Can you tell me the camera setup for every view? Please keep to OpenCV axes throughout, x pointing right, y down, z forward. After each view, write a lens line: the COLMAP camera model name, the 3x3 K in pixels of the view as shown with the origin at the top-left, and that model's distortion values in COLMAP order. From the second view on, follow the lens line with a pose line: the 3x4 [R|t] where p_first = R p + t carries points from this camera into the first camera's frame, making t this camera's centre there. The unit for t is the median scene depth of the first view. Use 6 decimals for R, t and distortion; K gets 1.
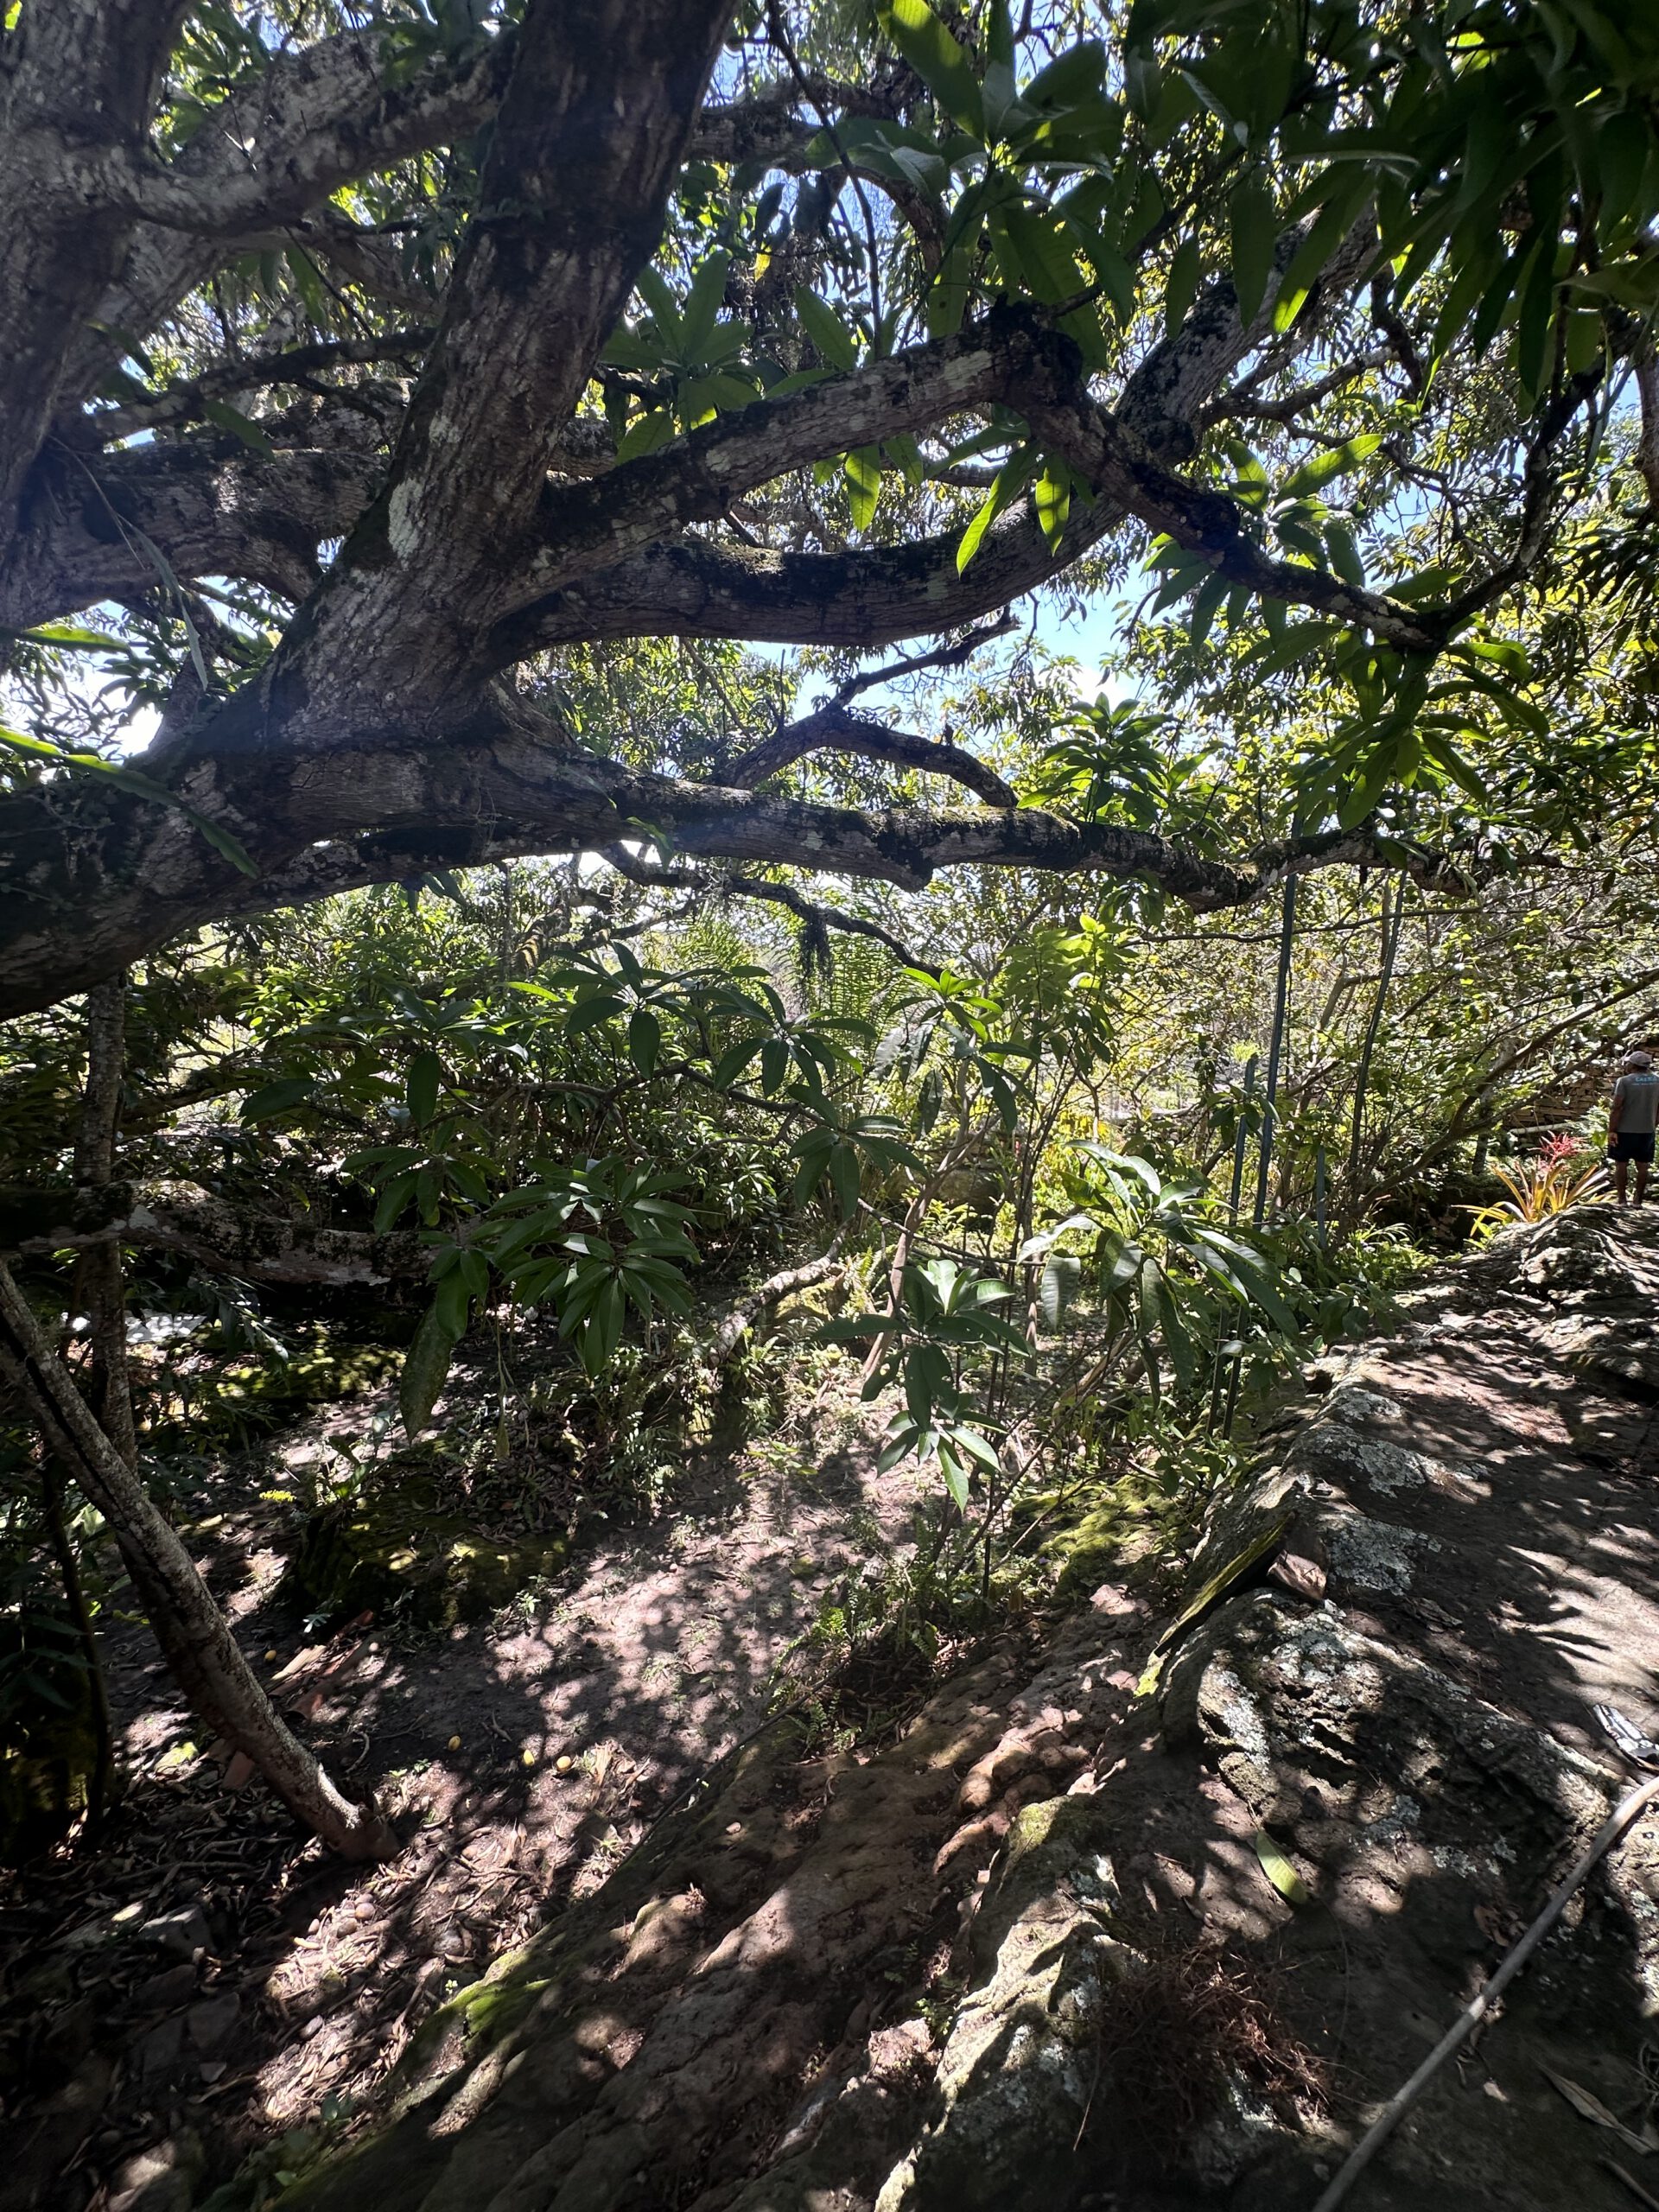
lens RADIAL K [[885.7, 0, 826.0], [0, 885.7, 1110.5], [0, 0, 1]] dist [-0.002259, 0.000616]
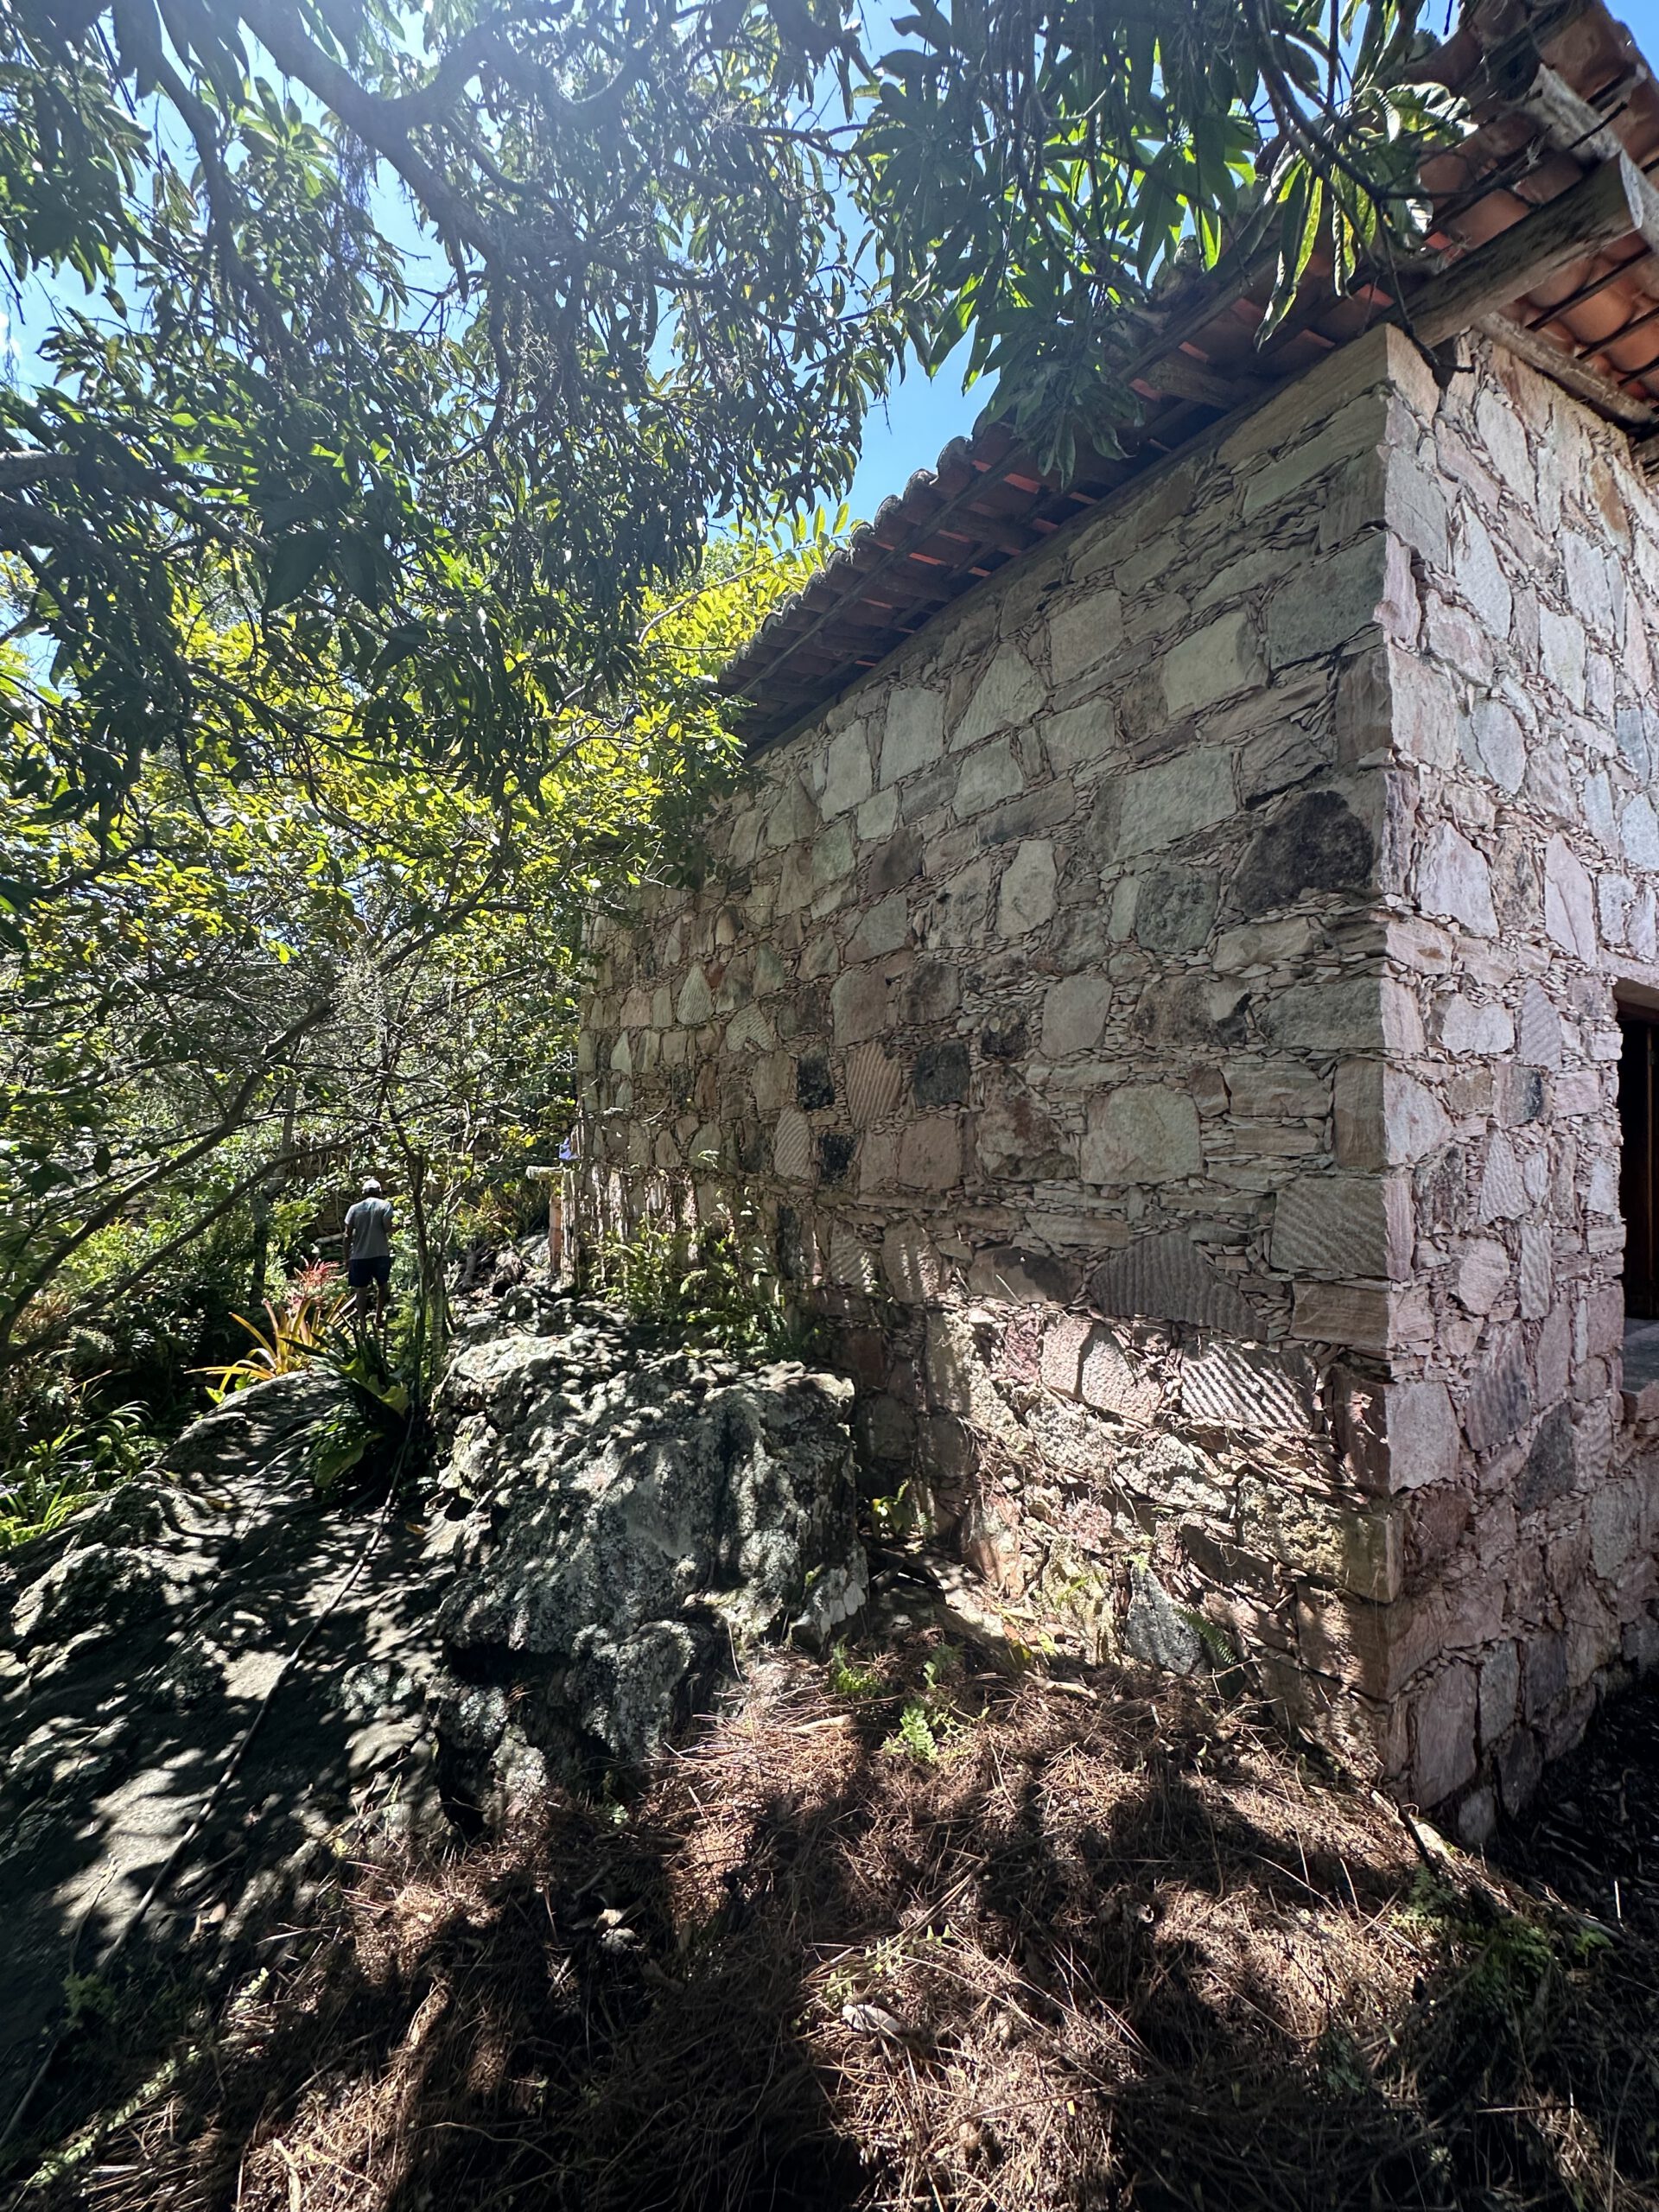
lens RADIAL K [[885.7, 0, 832.2], [0, 885.7, 1108.5], [0, 0, 1]] dist [-0.002259, 0.000616]
pose [[0.456144, 0.002222, 0.889903, 0.758252], [0.075980, 0.996248, -0.041434, -0.154307], [-0.886657, 0.086515, 0.454263, 0.274371]]
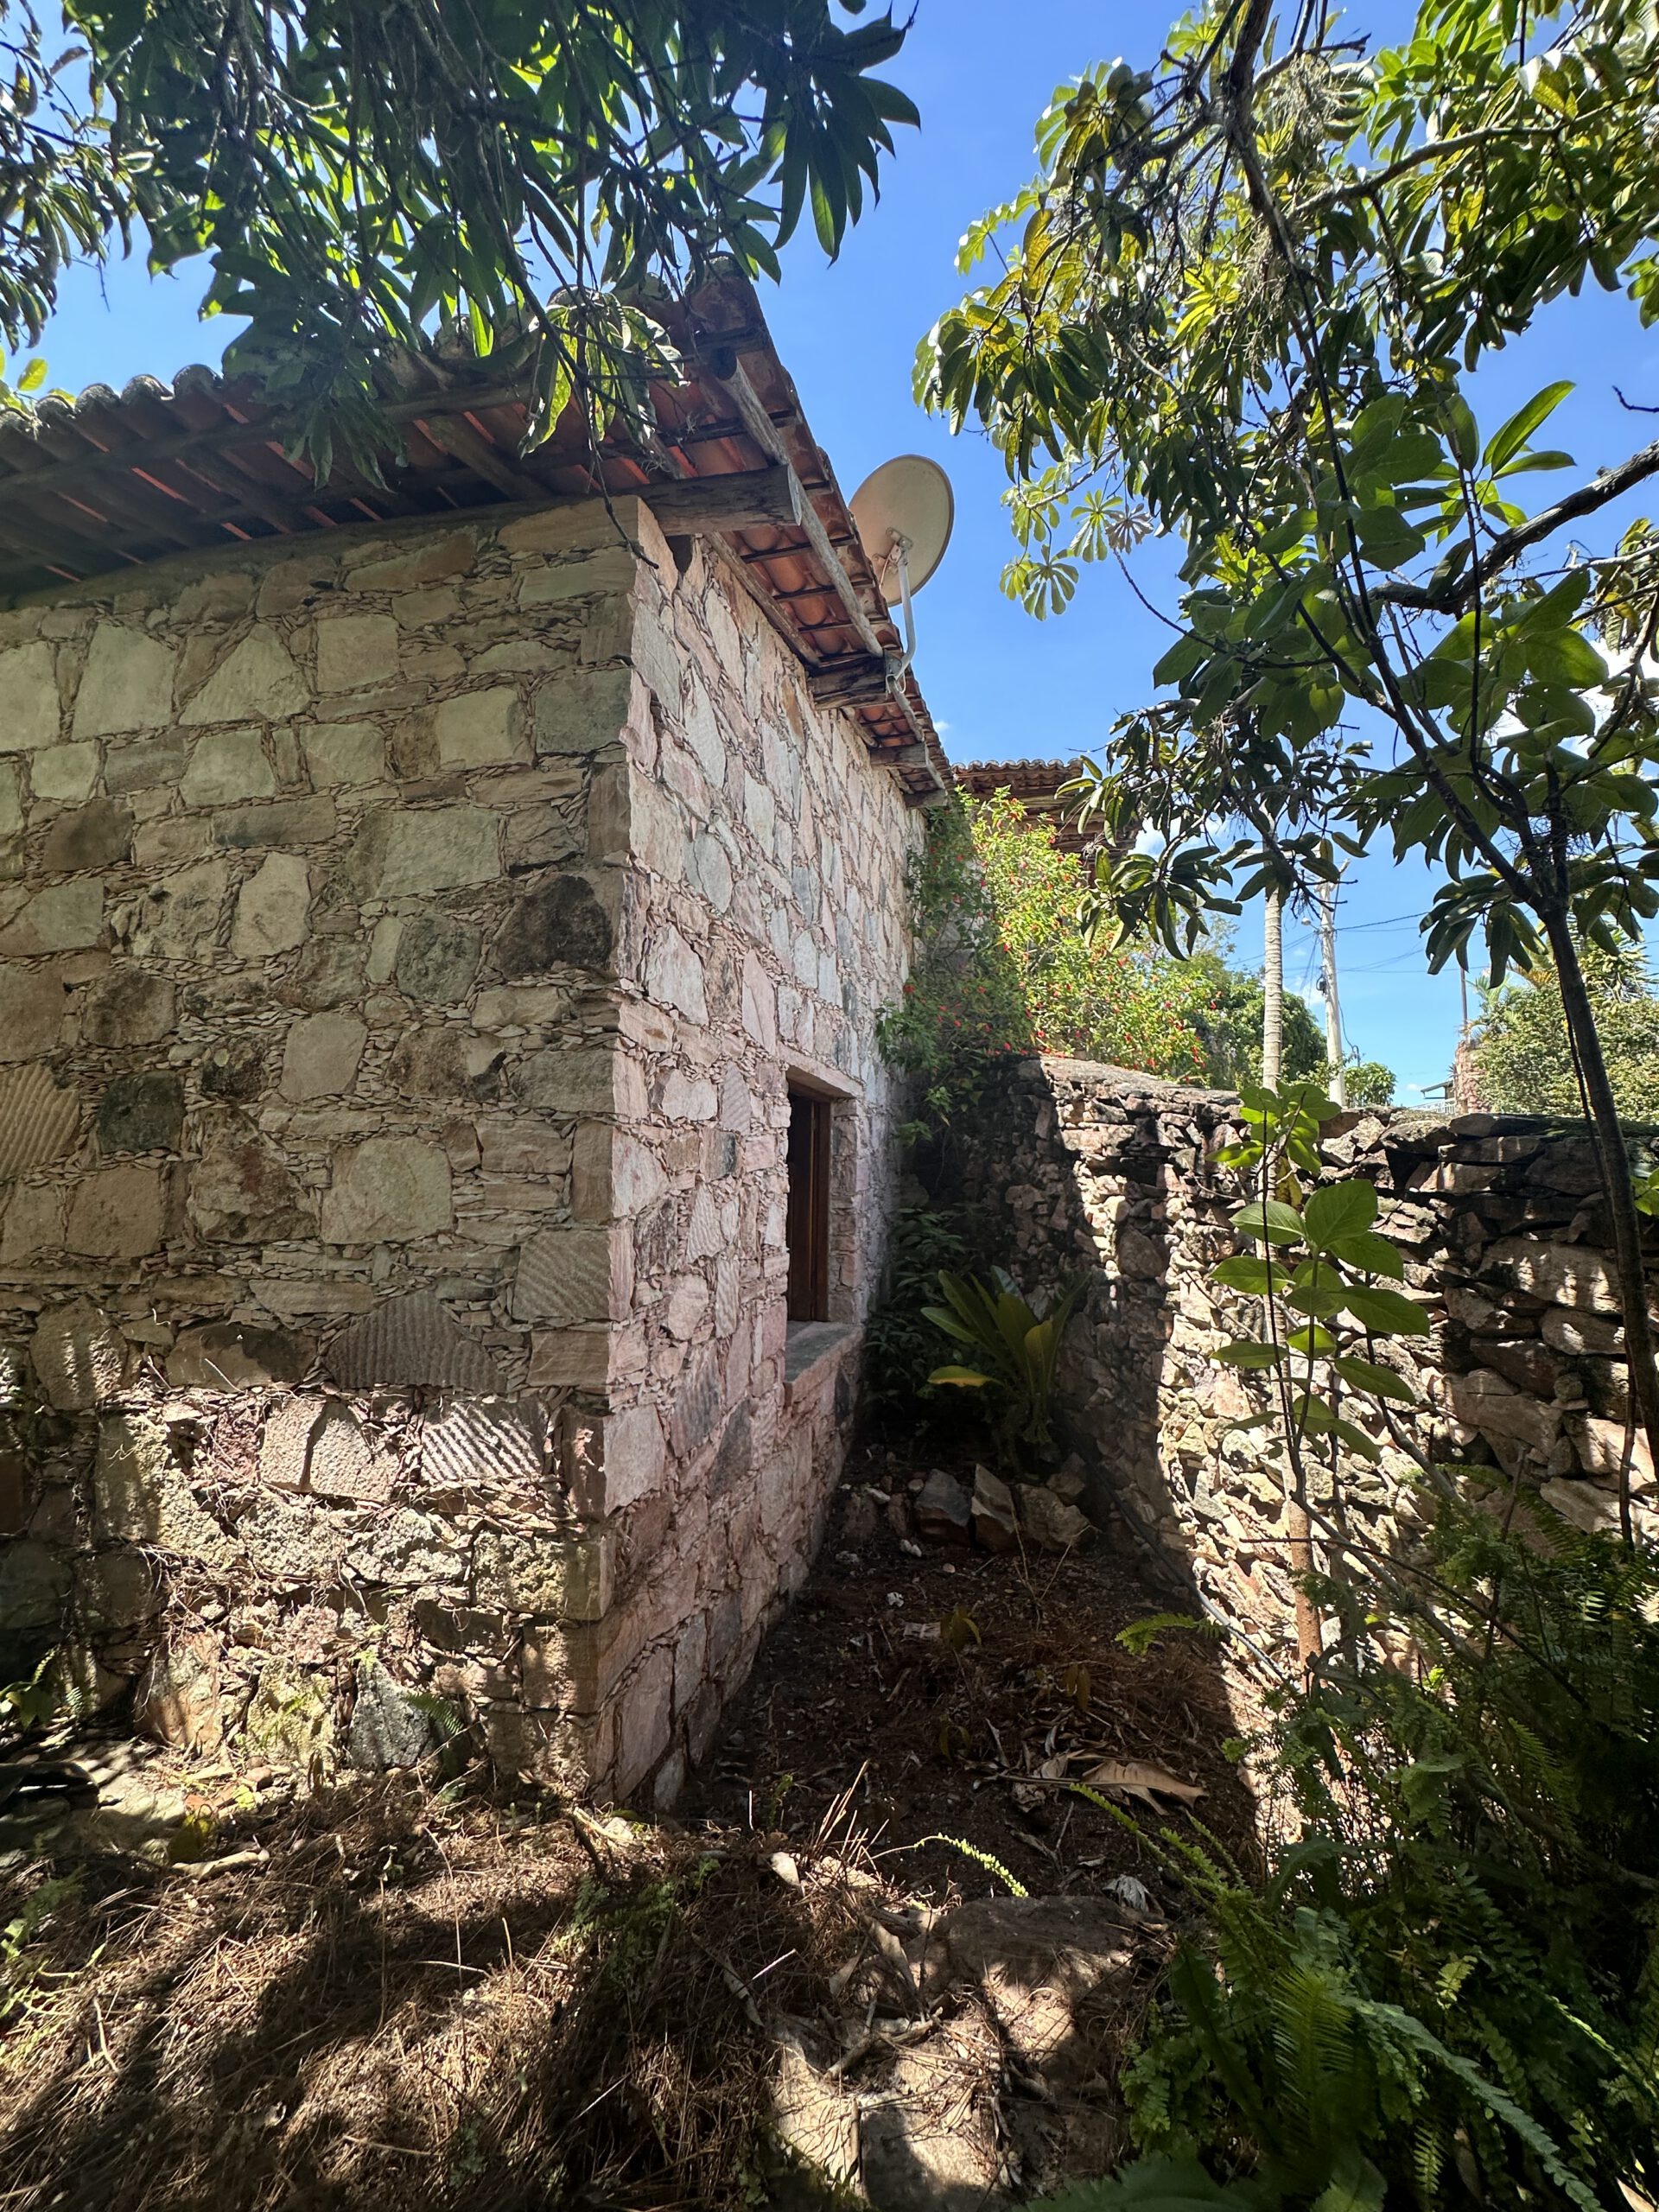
lens RADIAL K [[885.7, 0, 830.9], [0, 885.7, 1108.3], [0, 0, 1]] dist [-0.002259, 0.000616]
pose [[-0.269509, 0.048695, 0.961766, 0.766494], [0.063762, 0.997431, -0.032633, -0.162172], [-0.960885, 0.052529, -0.271921, 0.238438]]
